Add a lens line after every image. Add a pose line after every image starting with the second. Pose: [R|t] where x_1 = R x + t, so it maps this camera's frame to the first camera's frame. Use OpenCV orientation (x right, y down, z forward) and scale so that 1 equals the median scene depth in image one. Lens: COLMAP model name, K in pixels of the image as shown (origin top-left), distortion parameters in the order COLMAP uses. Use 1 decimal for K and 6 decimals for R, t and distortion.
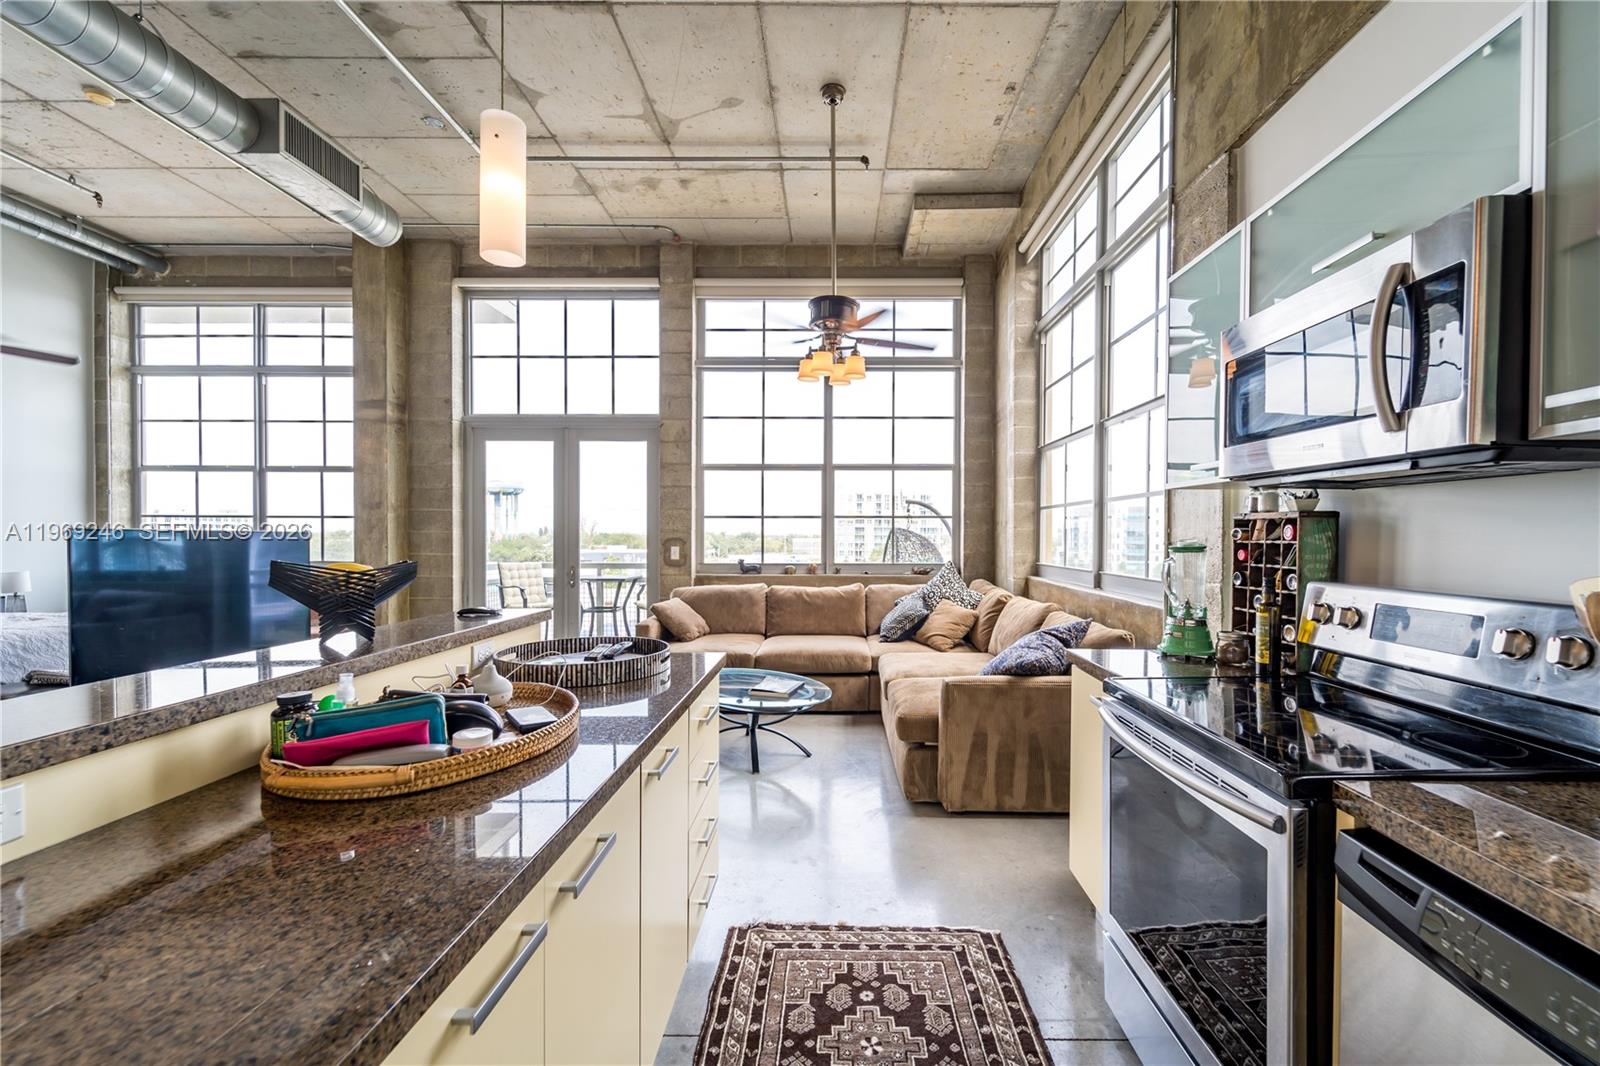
lens RADIAL K [[670.6, 0, 837.0], [0, 670.6, 544.3], [0, 0, 1]] dist [0.000455, -0.000610]
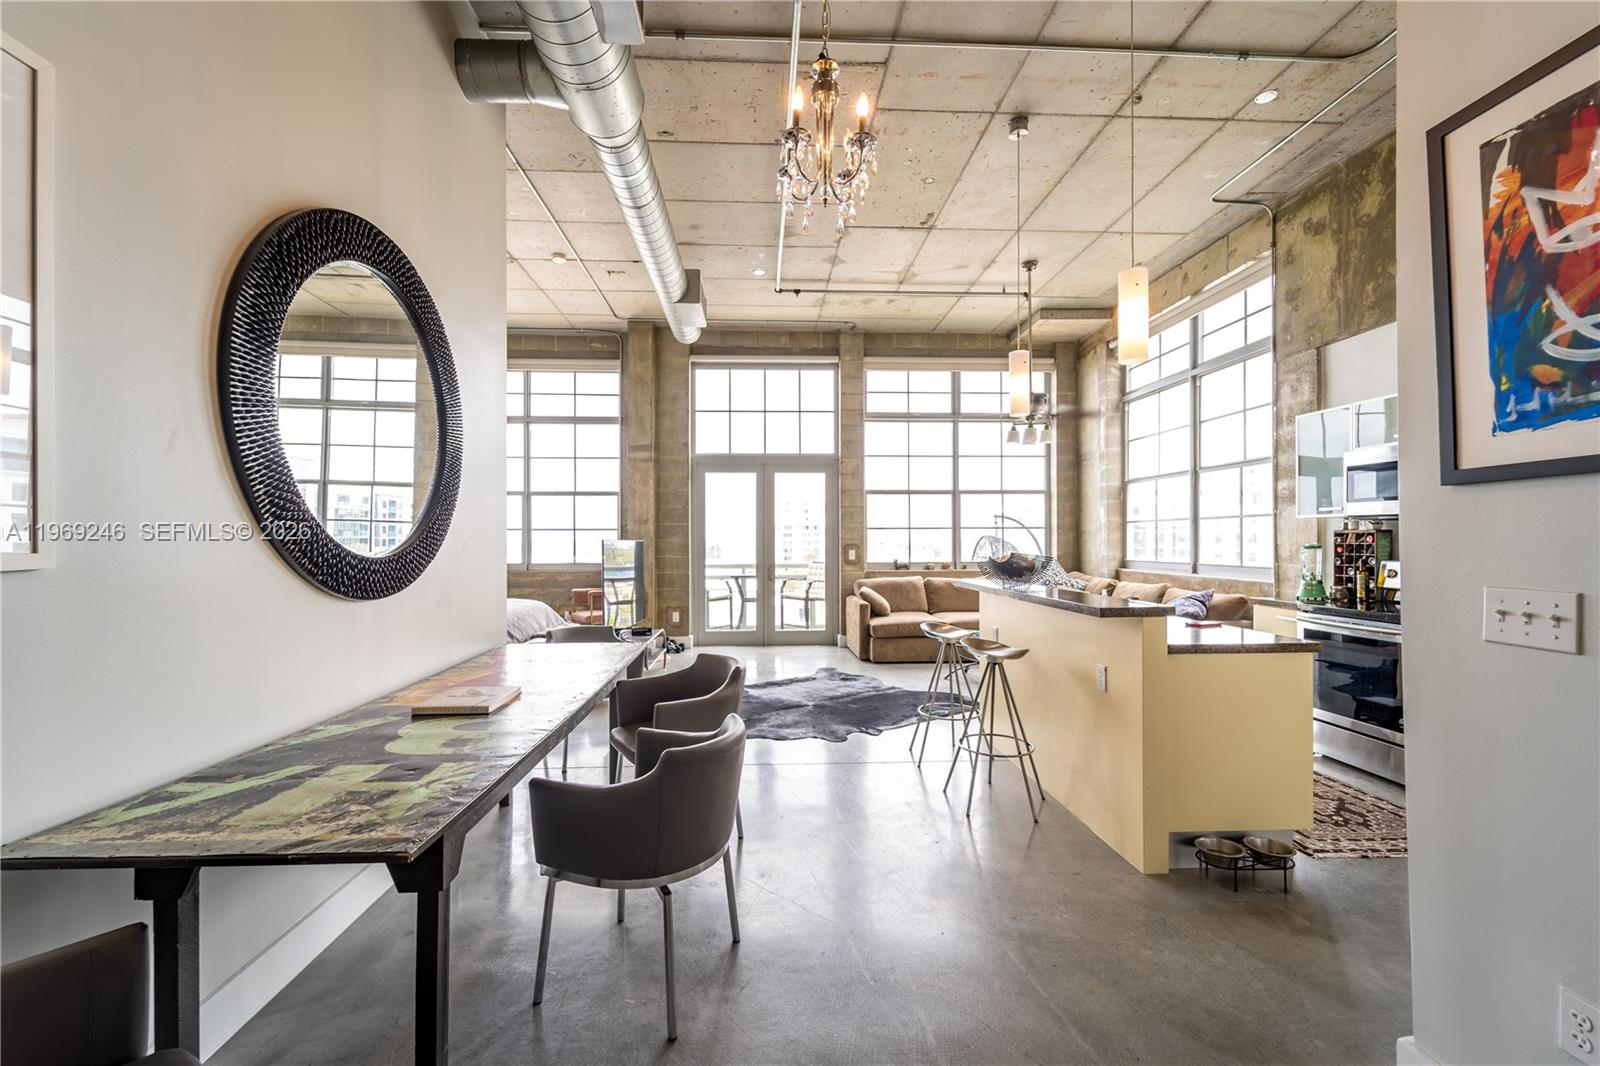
lens RADIAL K [[666.0, 0, 785.6], [0, 666.0, 538.4], [0, 0, 1]] dist [0.000018, -0.000128]
pose [[0.998792, -0.005457, 0.048840, -0.447355], [0.006304, 0.999832, -0.017193, 0.001940], [-0.048738, 0.017480, 0.998659, -0.364567]]
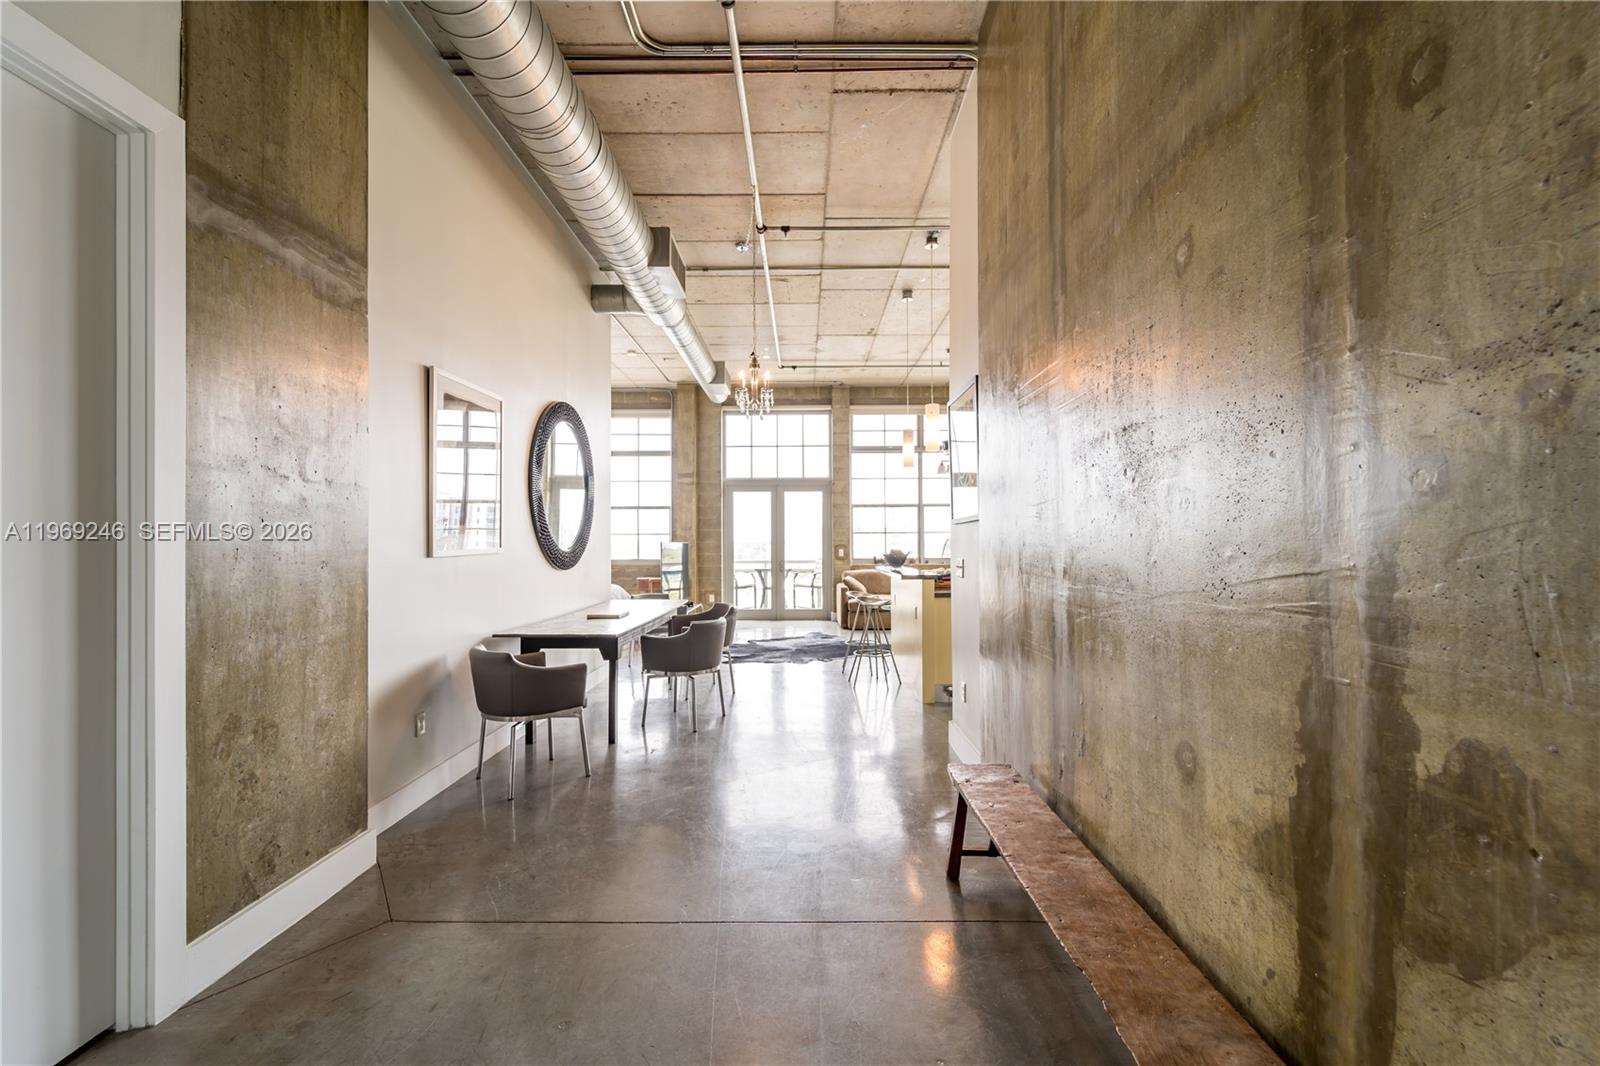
lens RADIAL K [[666.0, 0, 785.6], [0, 666.0, 538.4], [0, 0, 1]] dist [0.000018, -0.000128]
pose [[0.999789, -0.006456, -0.019501, -0.361342], [0.006057, 0.999773, -0.020436, 0.010392], [0.019629, 0.020314, 0.999601, -0.854007]]
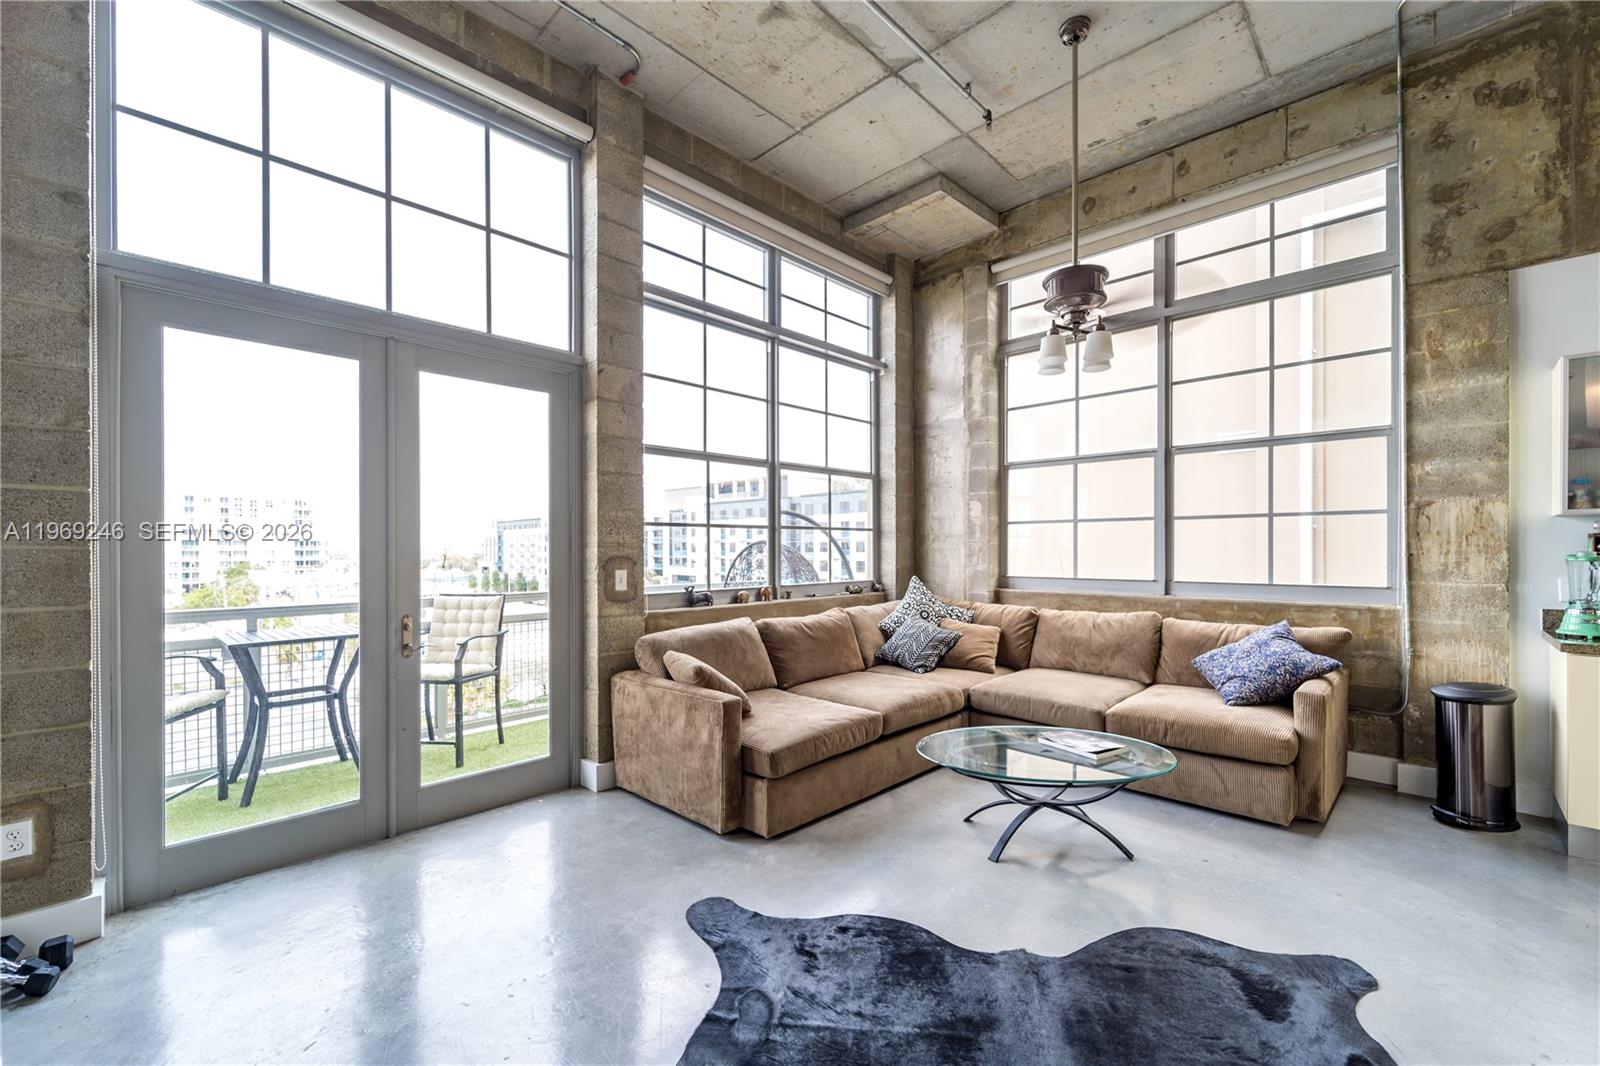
lens RADIAL K [[657.9, 0, 808.6], [0, 657.9, 551.5], [0, 0, 1]] dist [0.002563, -0.000371]
pose [[0.687885, -0.007745, 0.725779, -0.569516], [0.014804, 0.999885, -0.003360, -0.009226], [-0.725669, 0.013056, 0.687920, 0.454104]]
